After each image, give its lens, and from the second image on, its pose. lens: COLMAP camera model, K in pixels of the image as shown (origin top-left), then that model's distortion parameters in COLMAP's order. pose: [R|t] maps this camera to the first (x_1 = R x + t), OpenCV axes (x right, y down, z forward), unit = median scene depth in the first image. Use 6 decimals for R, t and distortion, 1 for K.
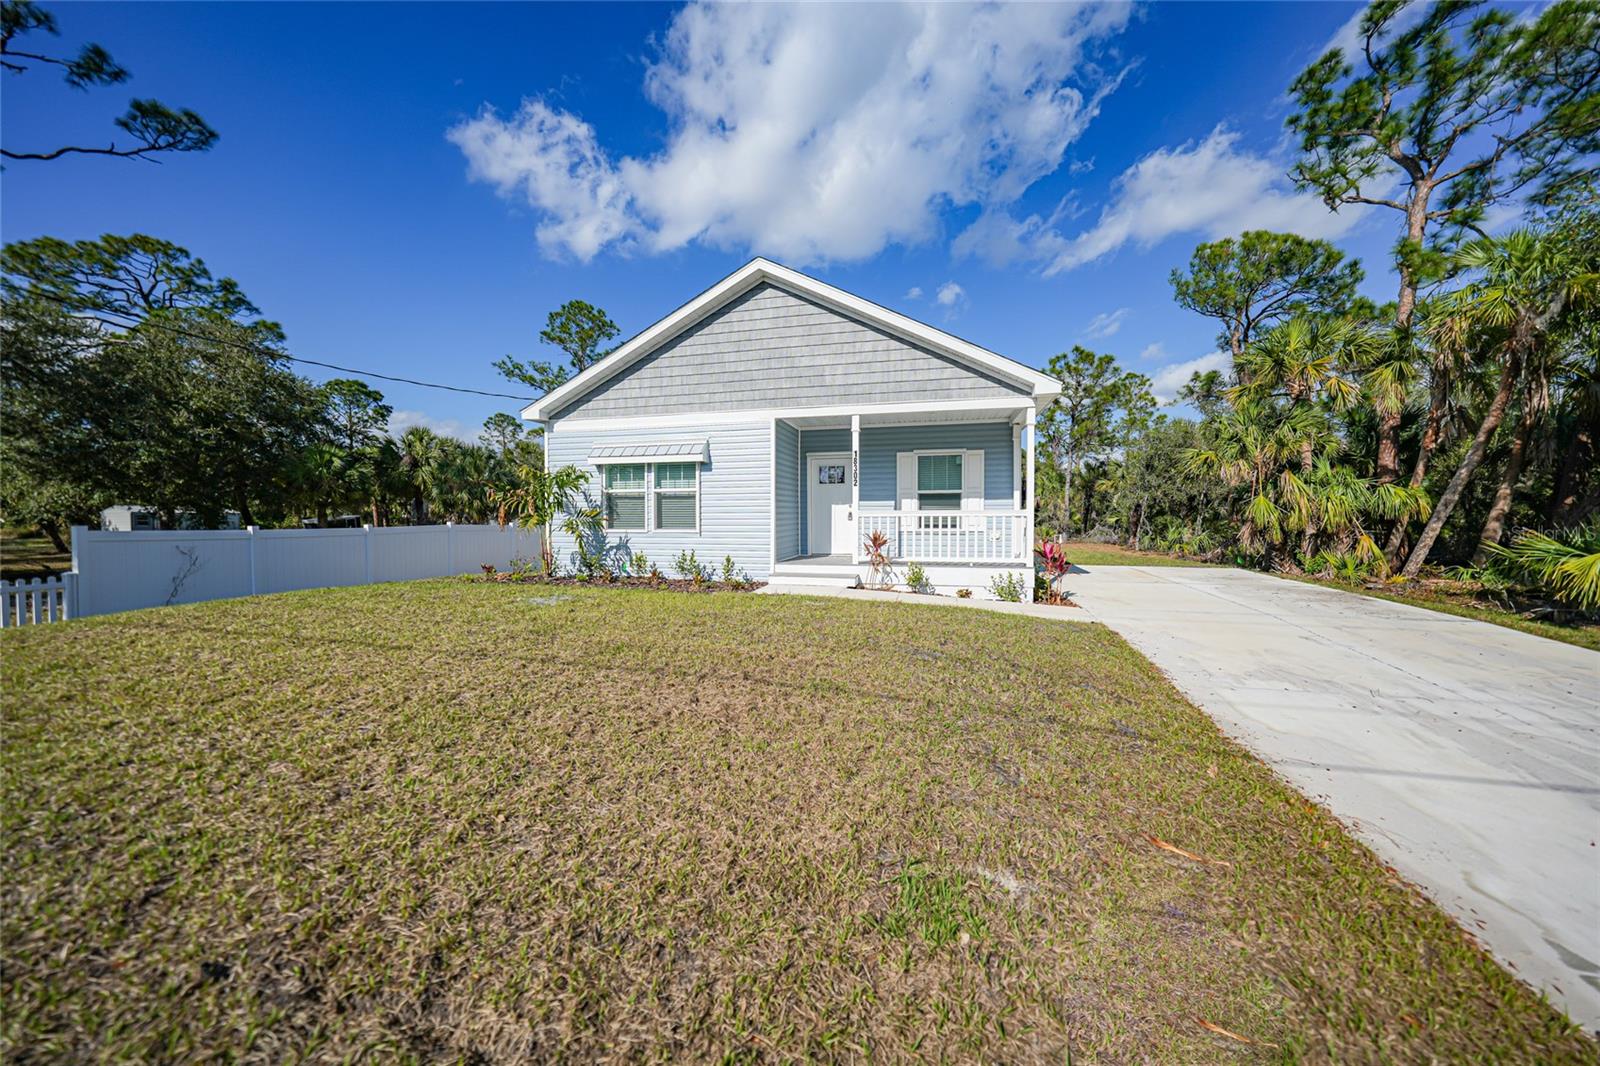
lens RADIAL K [[544.9, 0, 812.1], [0, 544.9, 529.0], [0, 0, 1]] dist [-0.005581, 0.000015]
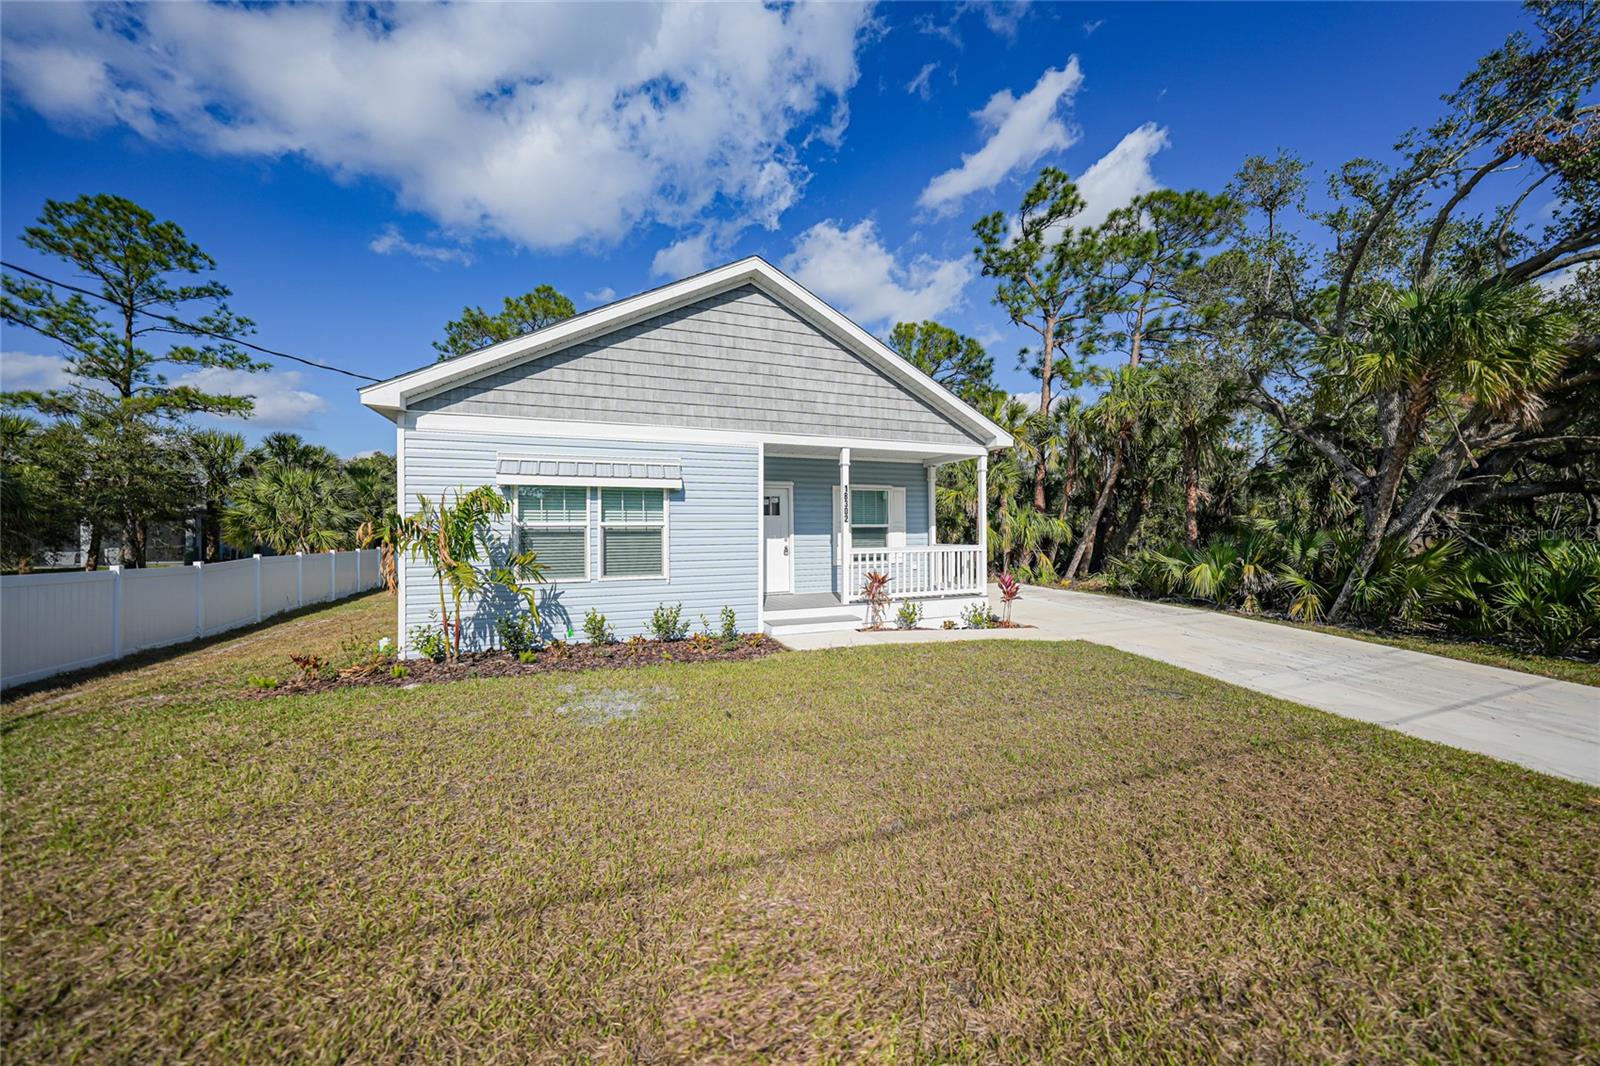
lens RADIAL K [[544.9, 0, 803.9], [0, 544.9, 531.8], [0, 0, 1]] dist [-0.005581, 0.000015]
pose [[0.824651, -0.002583, 0.565635, -0.479916], [0.018244, 0.999591, -0.022034, -0.038978], [-0.565347, 0.028490, 0.824361, 0.237831]]
